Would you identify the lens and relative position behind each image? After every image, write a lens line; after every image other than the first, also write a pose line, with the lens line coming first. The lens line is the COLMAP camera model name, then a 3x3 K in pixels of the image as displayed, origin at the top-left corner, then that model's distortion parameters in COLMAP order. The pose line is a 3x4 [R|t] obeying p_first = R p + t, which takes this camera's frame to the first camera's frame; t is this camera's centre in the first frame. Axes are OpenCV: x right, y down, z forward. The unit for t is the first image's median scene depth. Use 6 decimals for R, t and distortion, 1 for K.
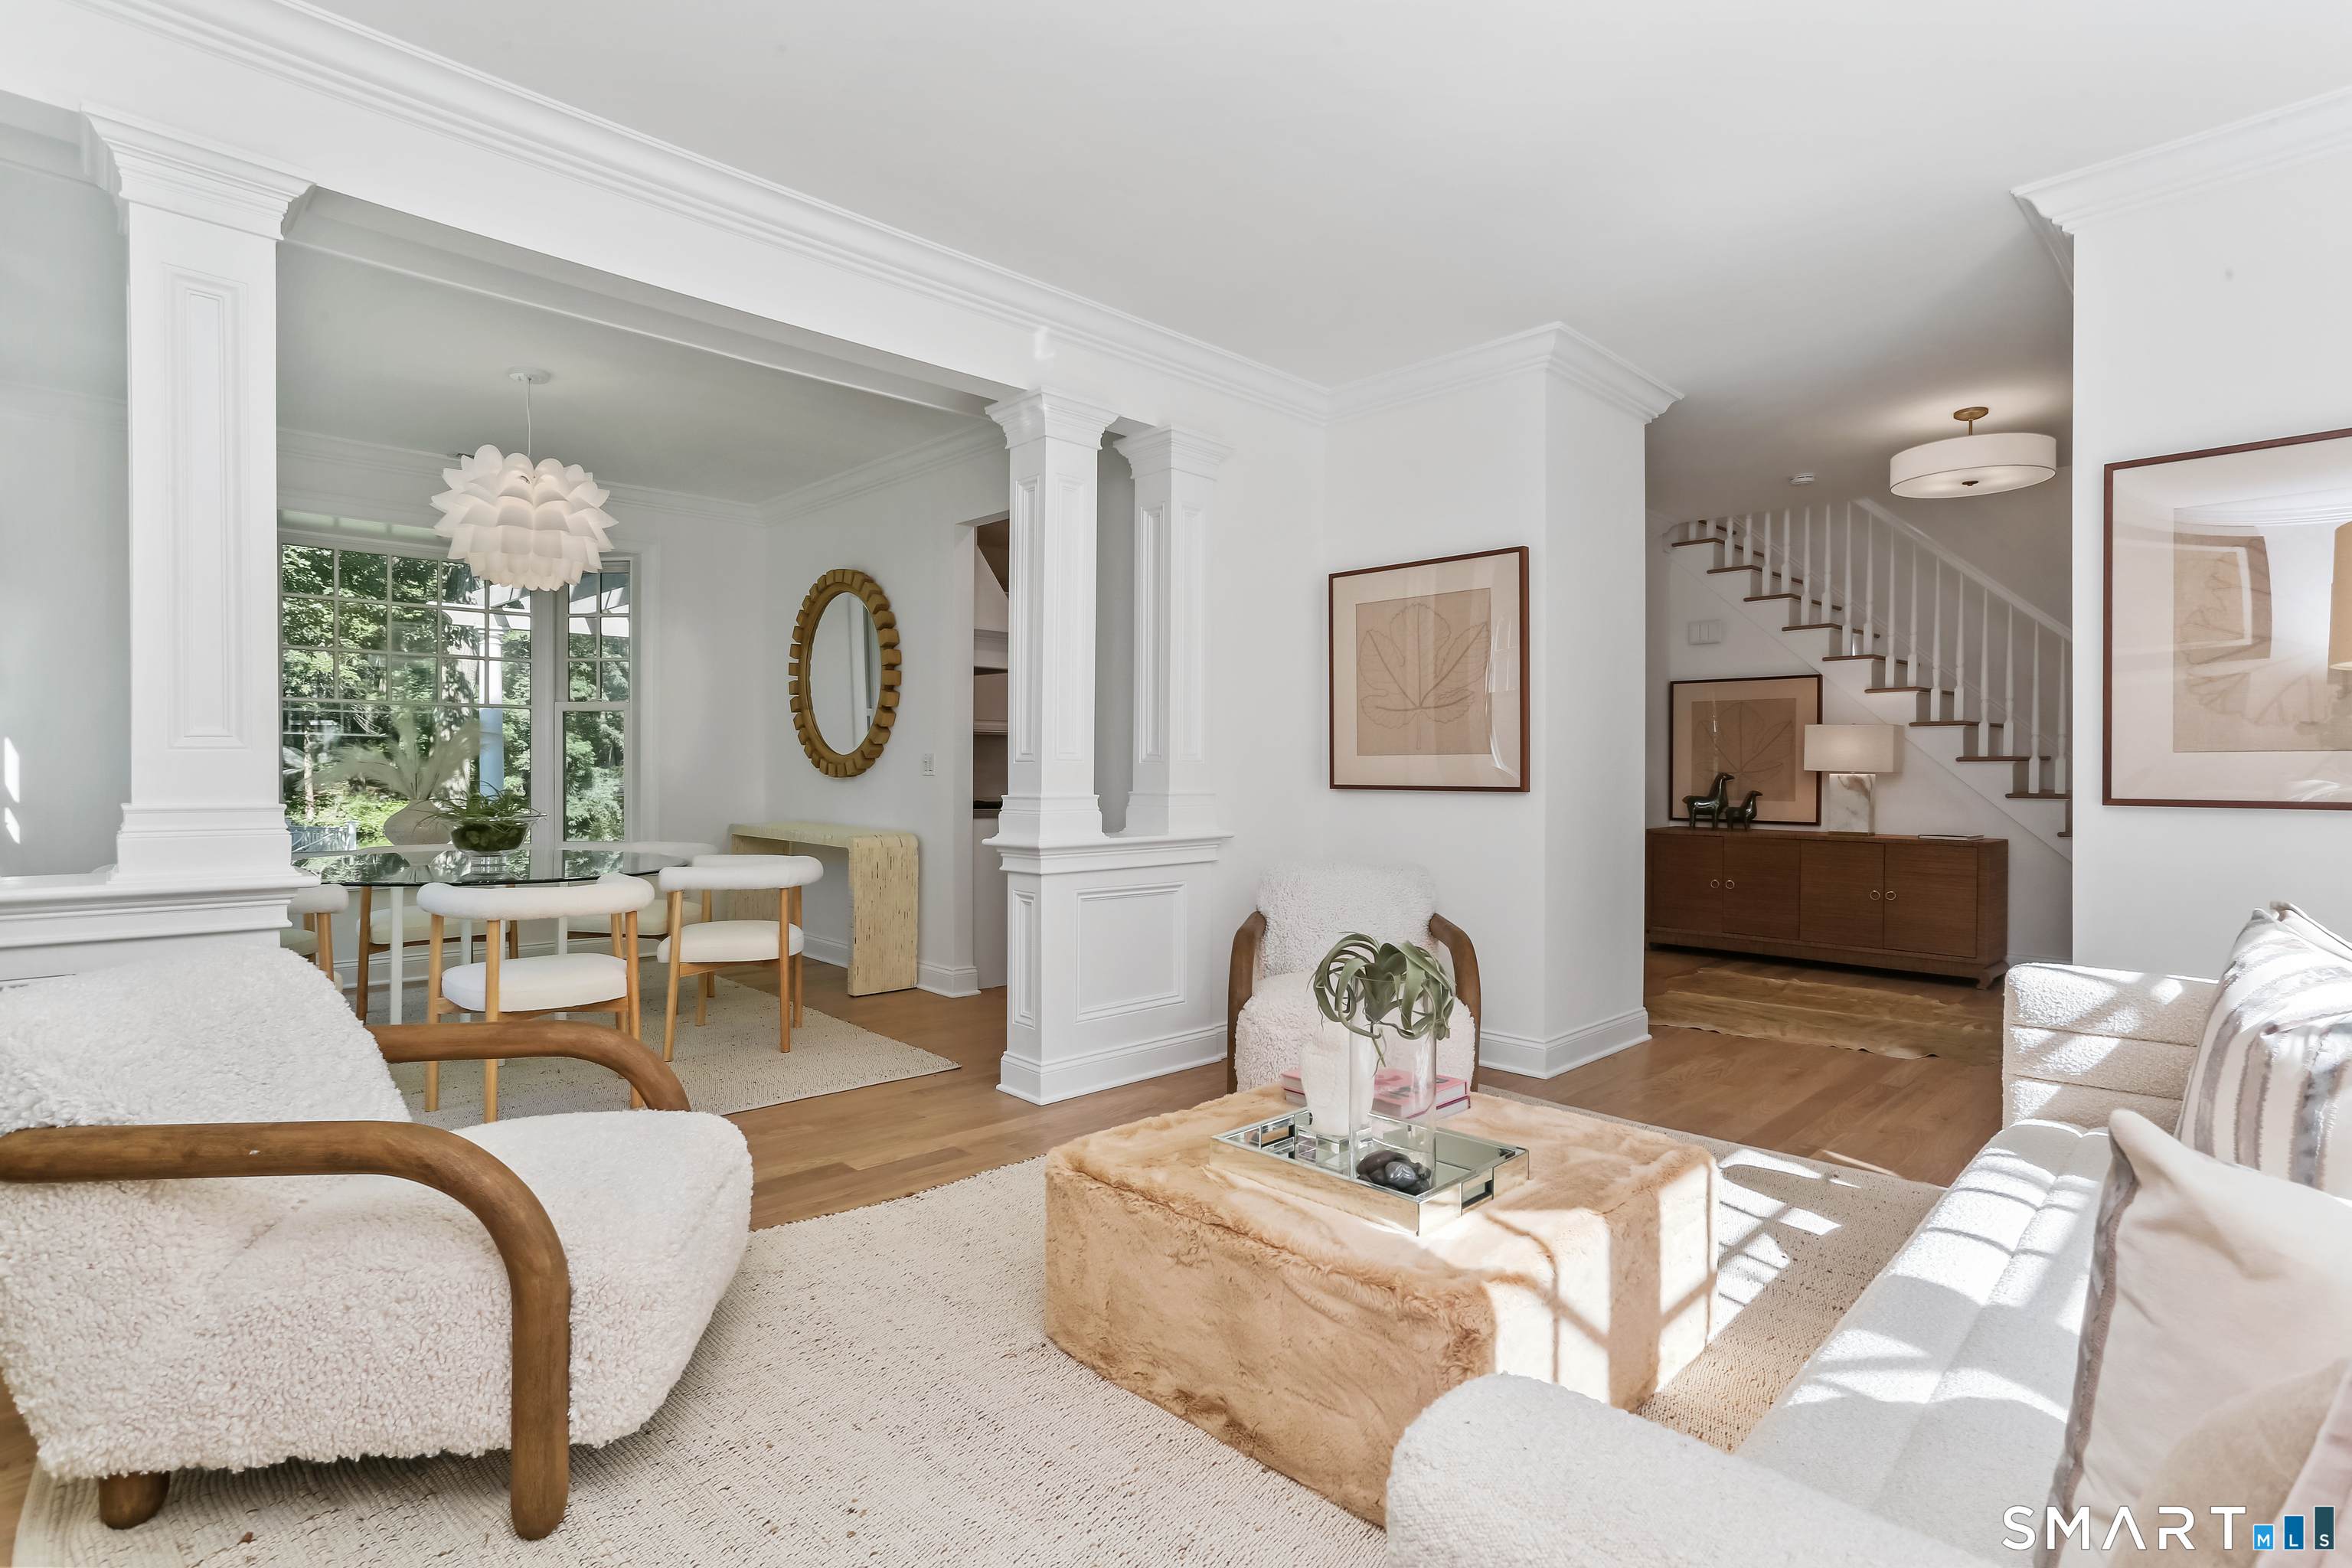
lens RADIAL K [[1130.5, 0, 1176.4], [0, 1130.5, 777.6], [0, 0, 1]] dist [-0.009337, 0.006387]
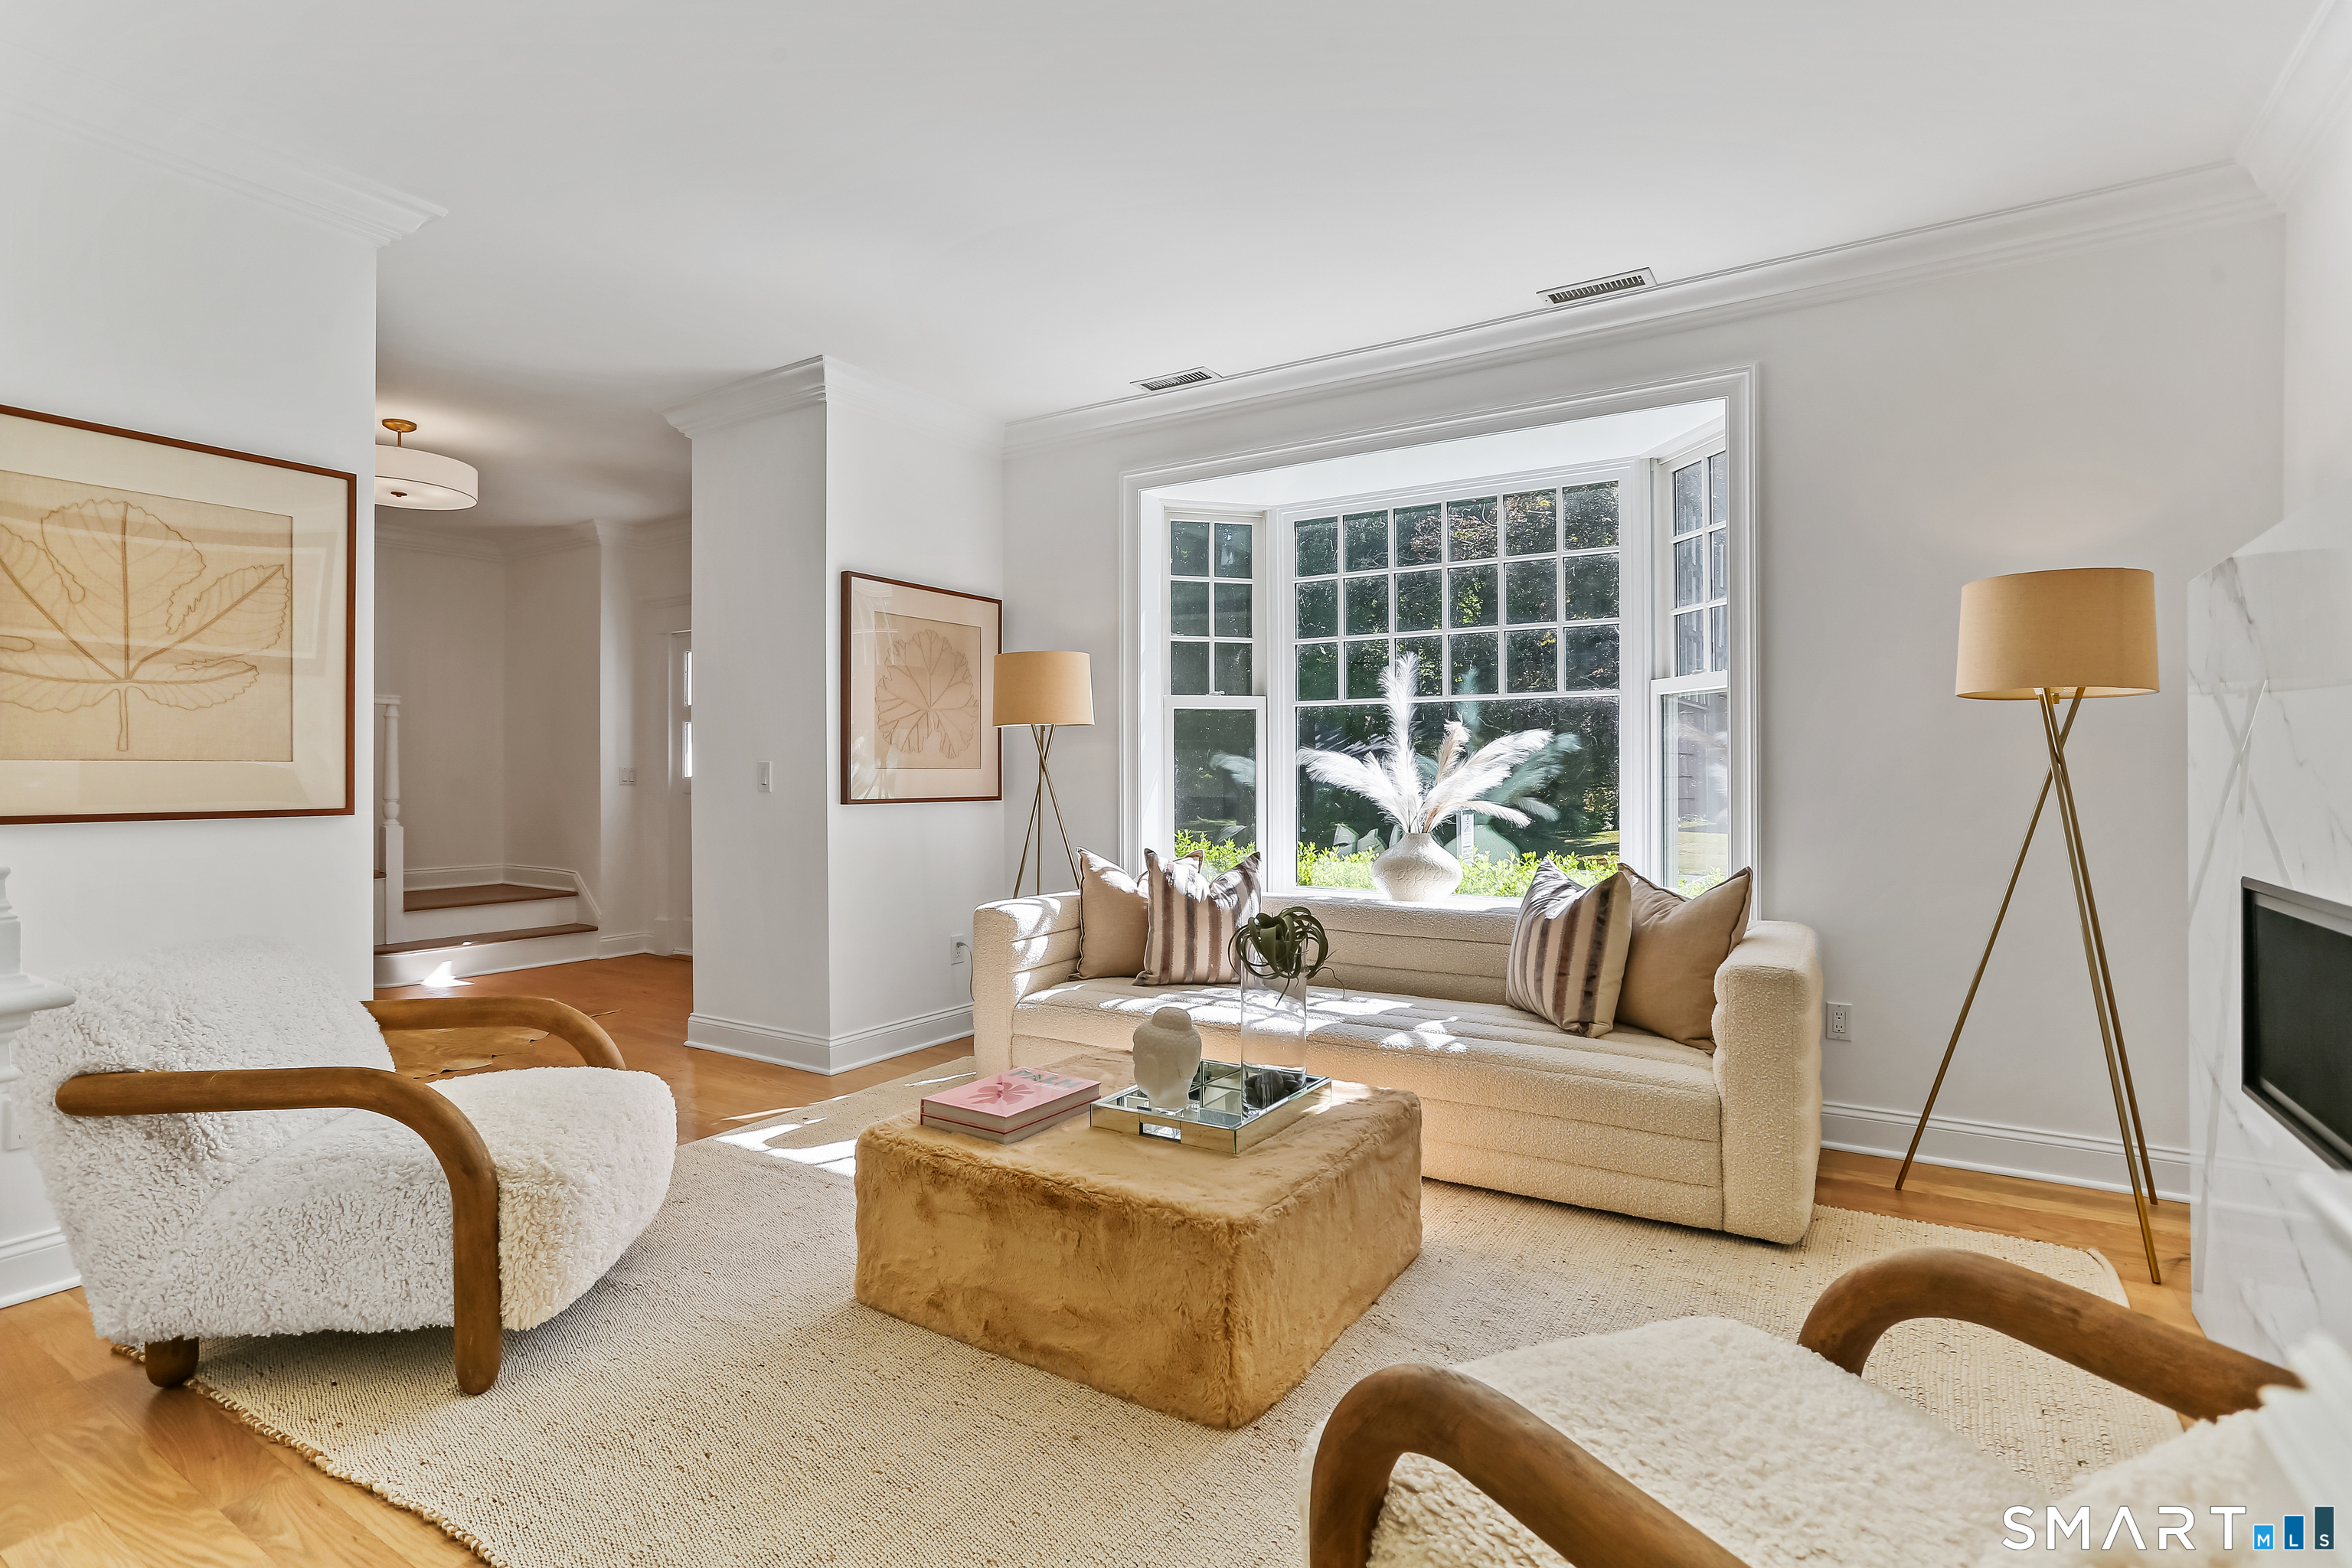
lens RADIAL K [[1130.5, 0, 1178.1], [0, 1130.5, 778.2], [0, 0, 1]] dist [-0.009337, 0.006387]
pose [[-0.197260, -0.004973, 0.980338, -0.698574], [0.008319, 0.999943, 0.006747, -0.016369], [-0.980316, 0.009486, -0.197208, 0.876283]]
